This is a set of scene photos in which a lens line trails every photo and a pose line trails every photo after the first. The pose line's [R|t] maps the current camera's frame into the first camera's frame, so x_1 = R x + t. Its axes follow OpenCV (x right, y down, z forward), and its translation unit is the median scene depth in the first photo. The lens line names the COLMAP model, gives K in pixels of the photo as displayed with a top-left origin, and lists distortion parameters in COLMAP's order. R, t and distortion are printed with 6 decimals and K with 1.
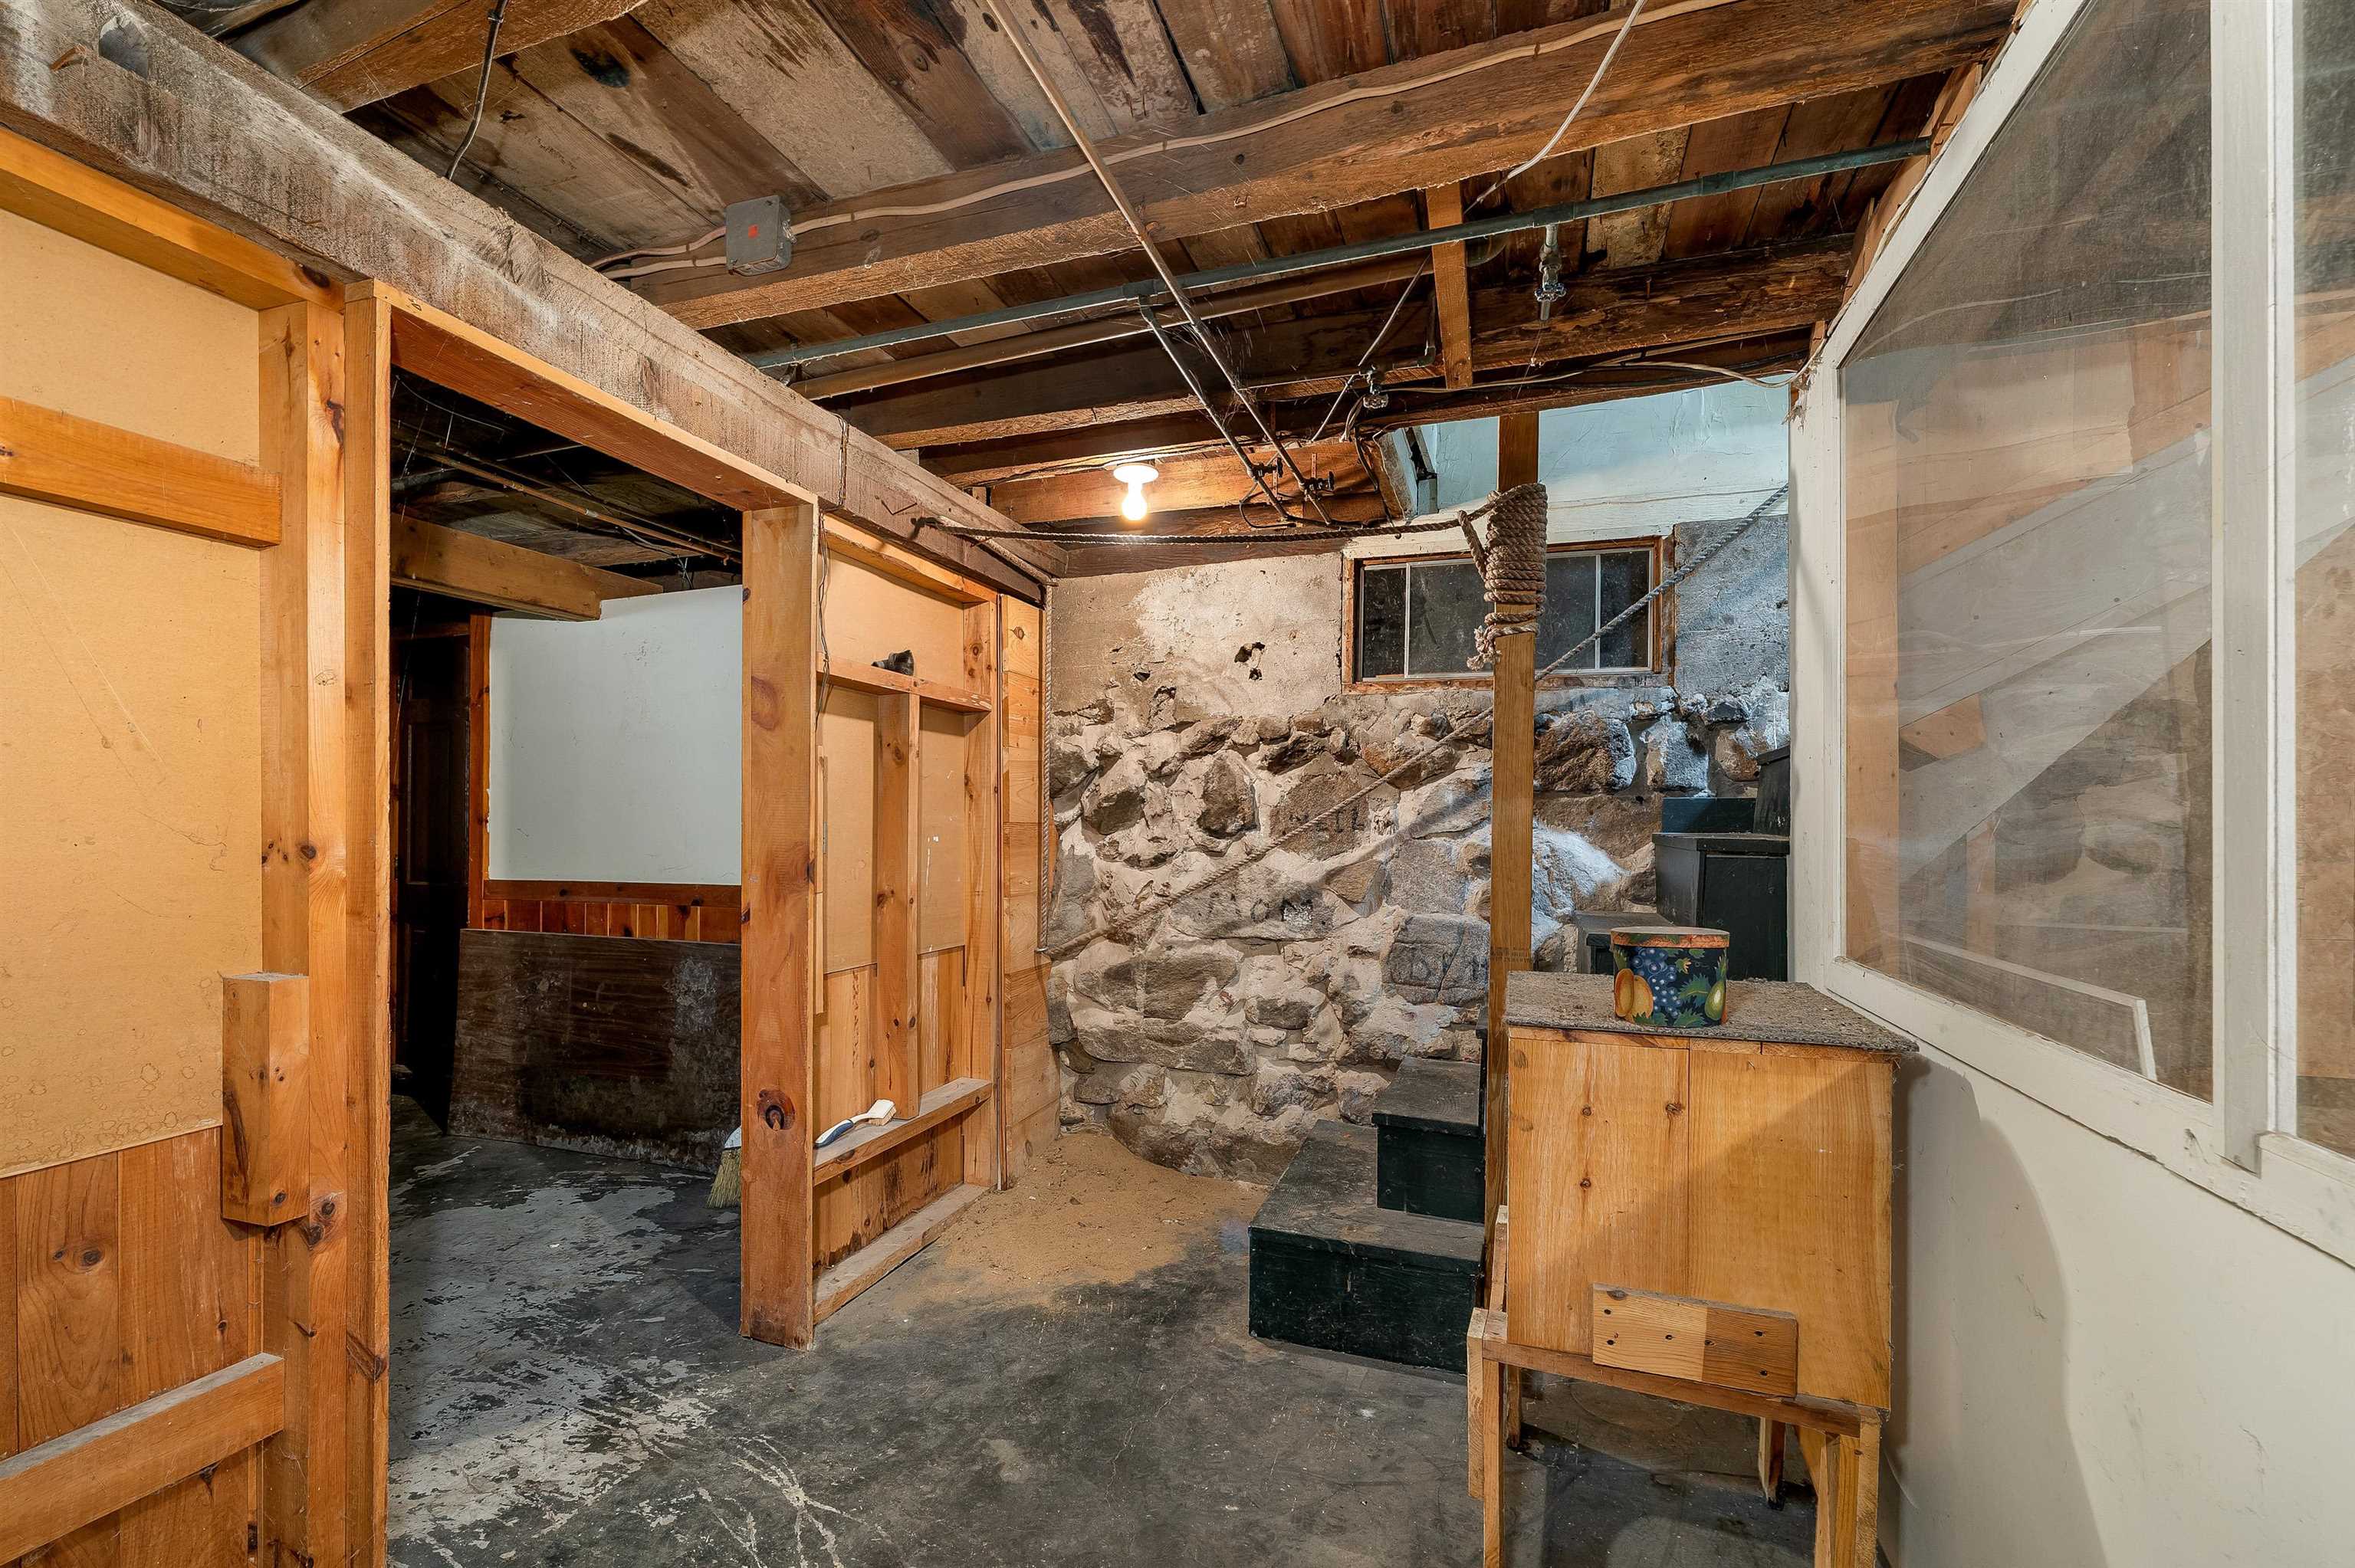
lens RADIAL K [[1000.4, 0, 1167.7], [0, 1000.4, 837.3], [0, 0, 1]] dist [0.001839, -0.000490]
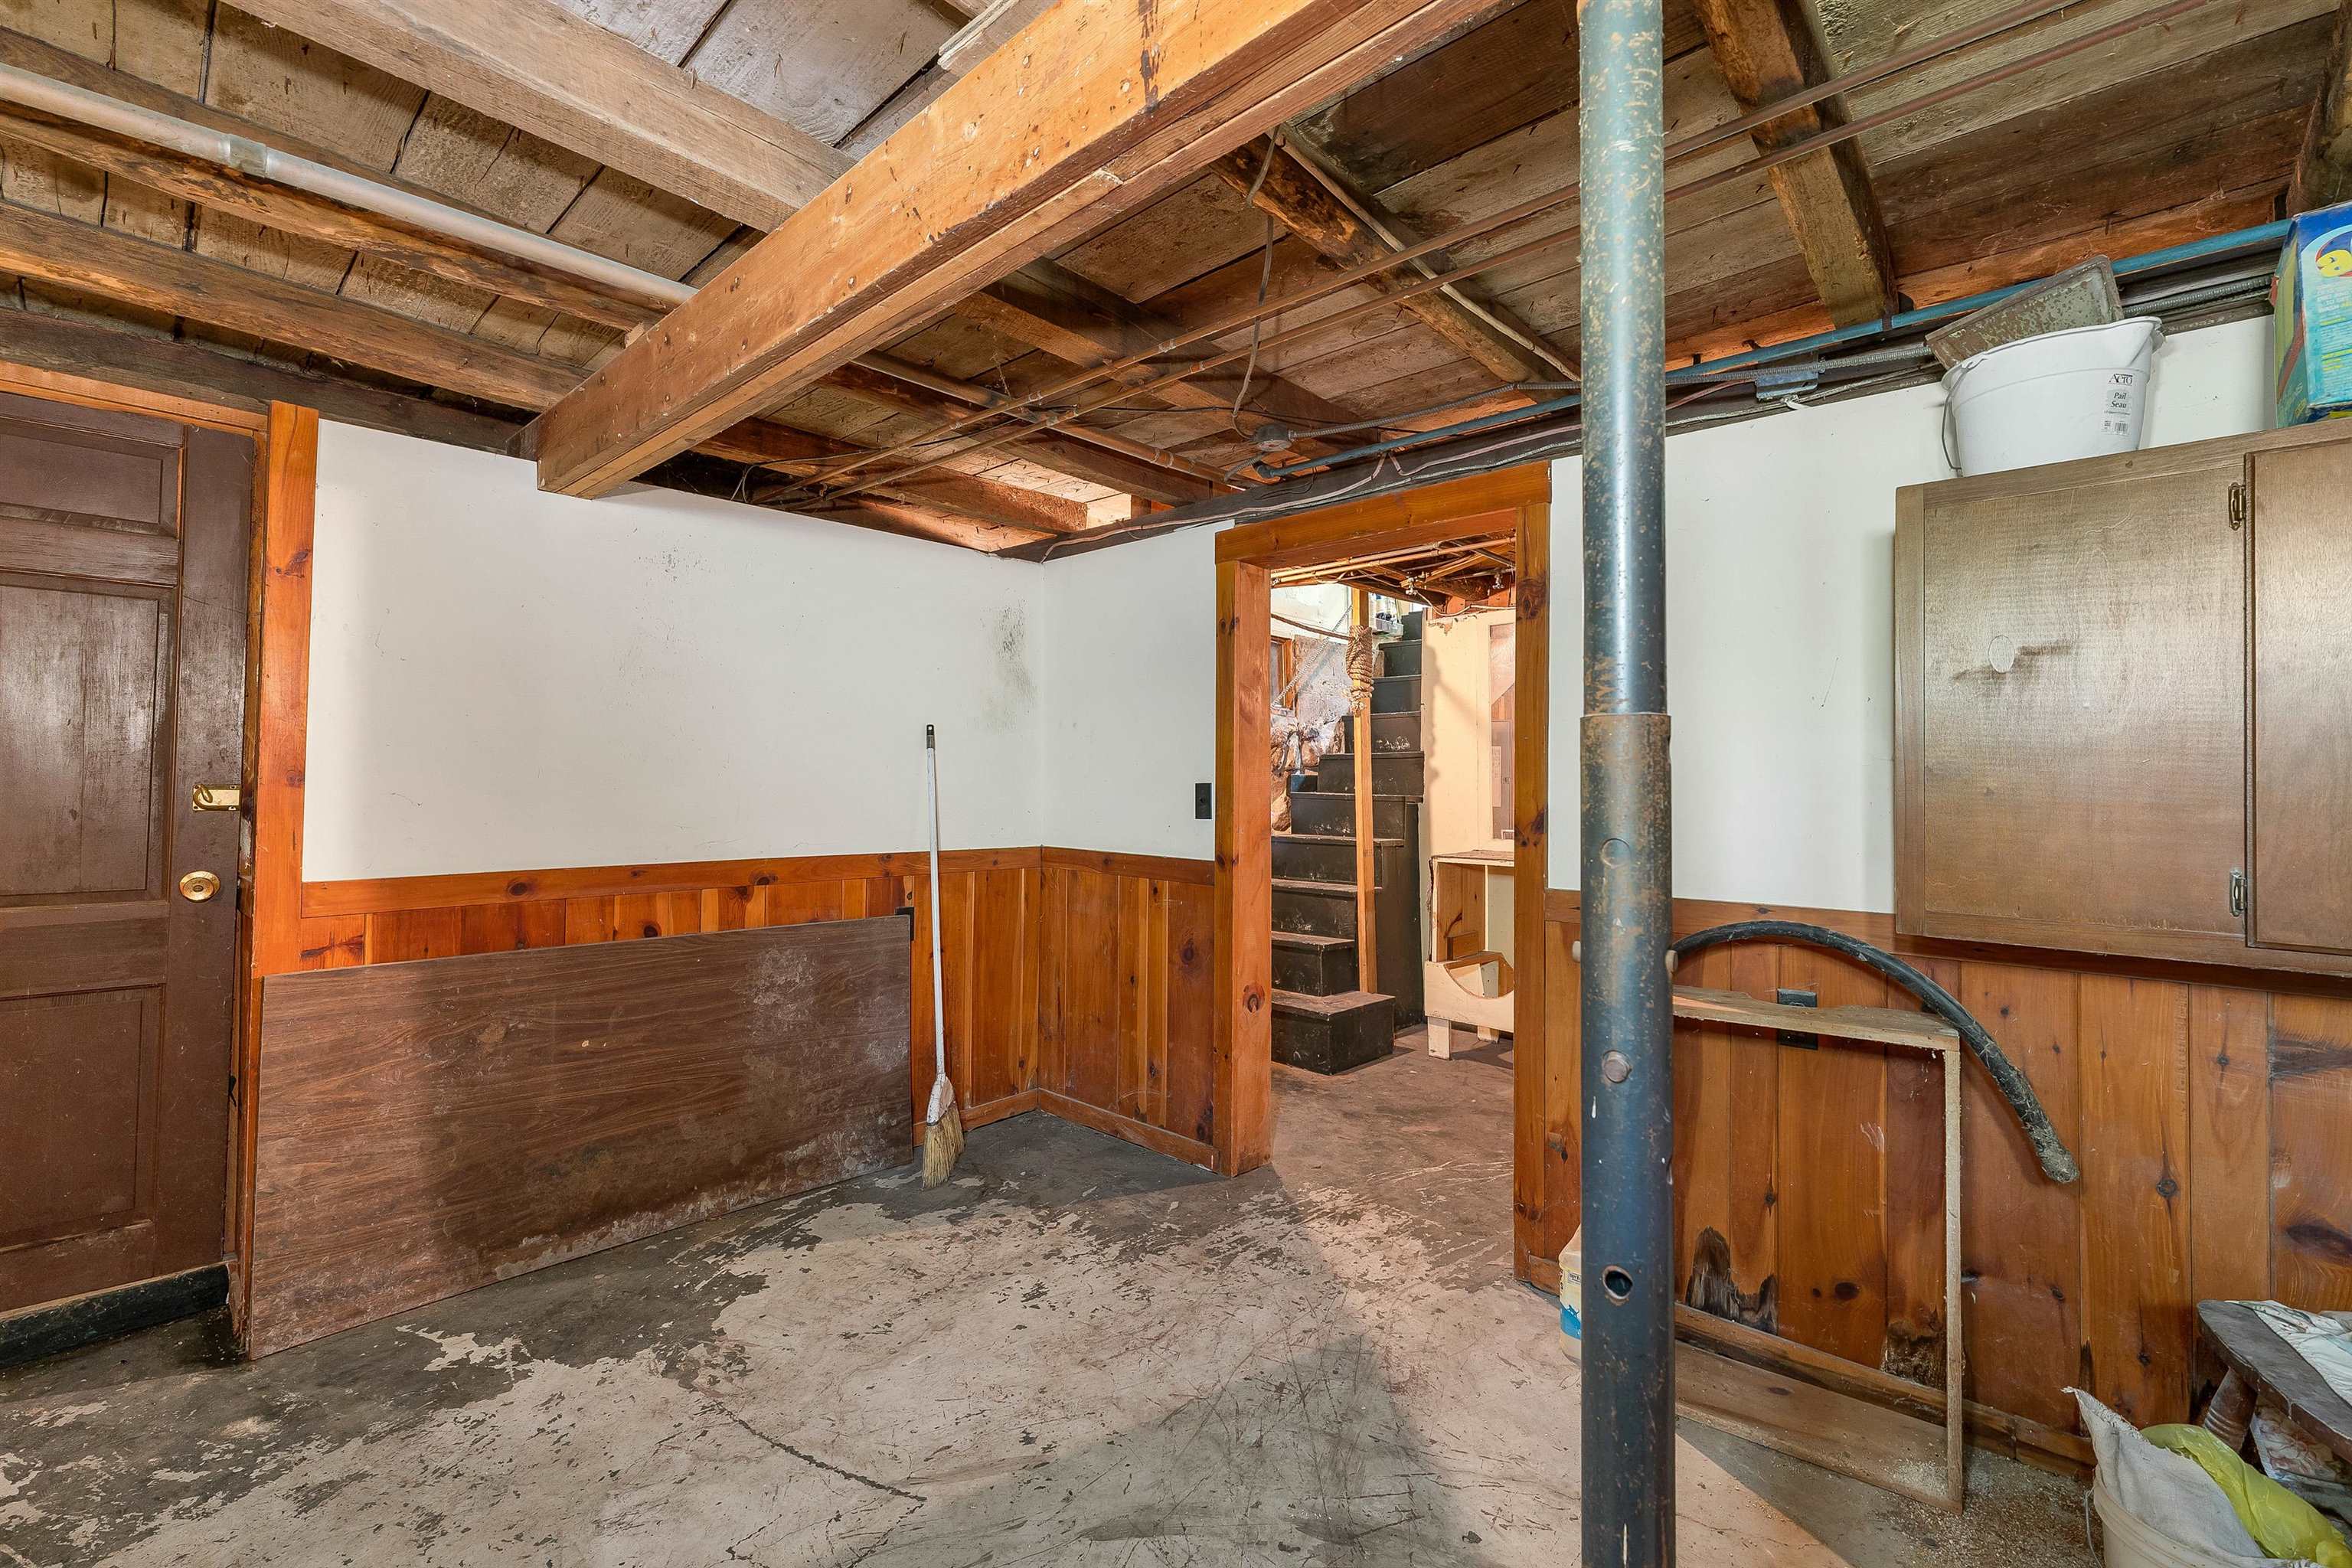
lens RADIAL K [[999.3, 0, 1172.5], [0, 999.3, 773.3], [0, 0, 1]] dist [0.001839, -0.000490]
pose [[0.401566, 0.012698, 0.915742, -1.231972], [0.003129, 0.999879, -0.015237, -0.011749], [-0.915825, 0.008984, 0.401478, 0.395610]]
